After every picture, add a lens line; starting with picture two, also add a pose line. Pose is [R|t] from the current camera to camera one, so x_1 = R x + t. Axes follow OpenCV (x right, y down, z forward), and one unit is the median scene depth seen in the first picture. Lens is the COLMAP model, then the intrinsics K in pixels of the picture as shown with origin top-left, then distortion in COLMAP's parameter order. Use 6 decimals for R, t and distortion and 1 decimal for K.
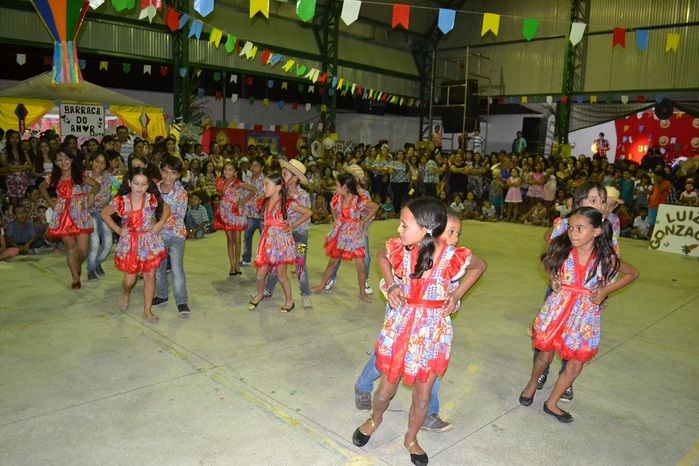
lens RADIAL K [[567.2, 0, 348.2], [0, 567.2, 242.3], [0, 0, 1]] dist [-0.069119, 0.004557]
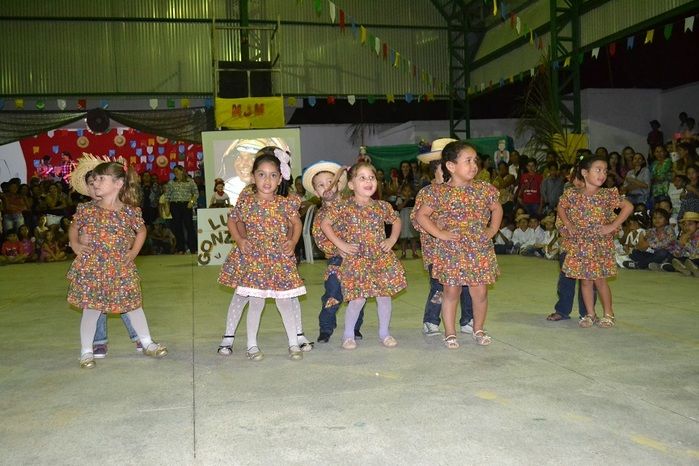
lens RADIAL K [[666.7, 0, 349.1], [0, 666.7, 254.1], [0, 0, 1]] dist [-0.063104, 0.000000]
pose [[0.529539, -0.118952, 0.839904, -0.121222], [0.188210, 0.981917, 0.020404, 0.013715], [-0.827143, 0.147274, 0.542352, 0.226269]]
